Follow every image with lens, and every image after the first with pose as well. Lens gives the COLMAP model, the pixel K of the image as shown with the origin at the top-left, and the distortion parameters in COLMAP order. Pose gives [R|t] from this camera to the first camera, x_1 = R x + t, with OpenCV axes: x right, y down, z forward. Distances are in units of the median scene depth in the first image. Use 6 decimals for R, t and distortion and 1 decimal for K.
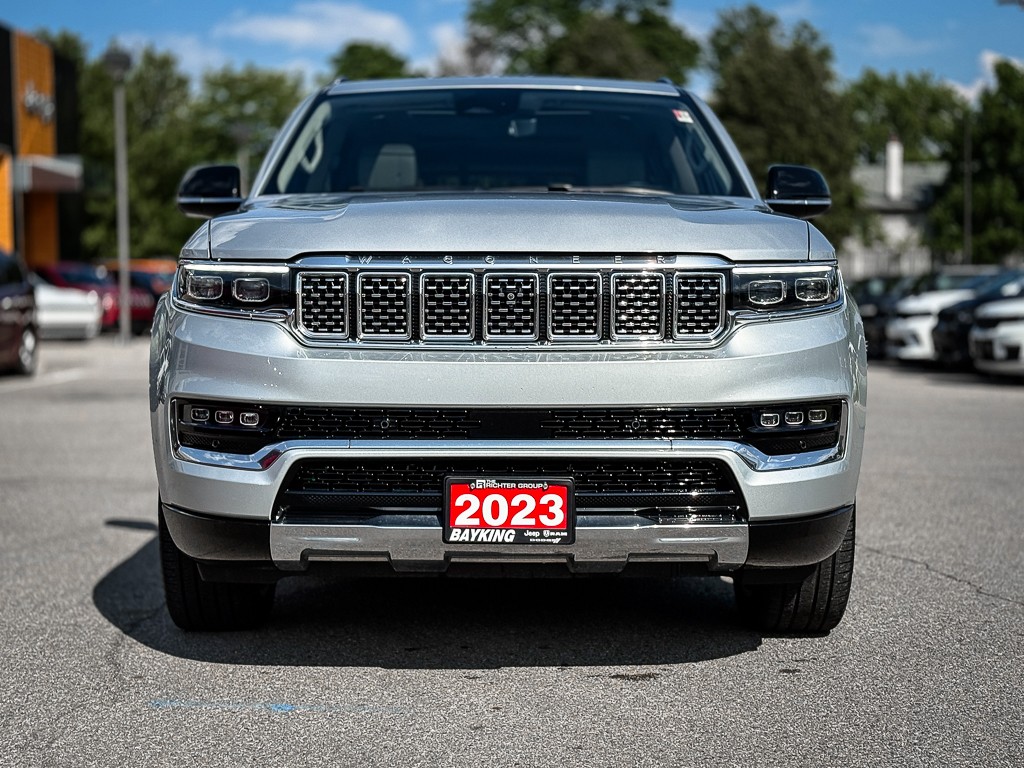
lens RADIAL K [[1995.9, 0, 512.0], [0, 1995.9, 384.0], [0, 0, 1]] dist [-0.038325, -0.044796]
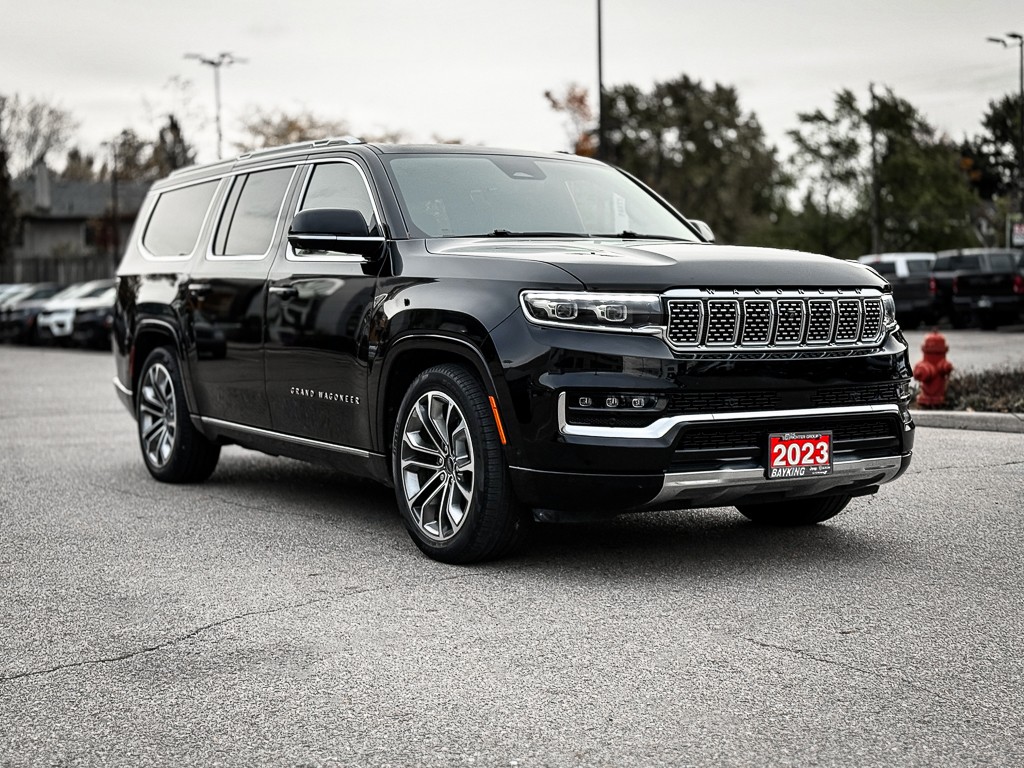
lens RADIAL K [[1709.5, 0, 512.0], [0, 1709.5, 384.0], [0, 0, 1]] dist [-0.030393, 0.117830]
pose [[0.851377, -0.033942, 0.523455, -0.867244], [0.038790, 0.999246, 0.001703, -0.001607], [-0.523118, 0.018855, 0.852052, -0.003641]]
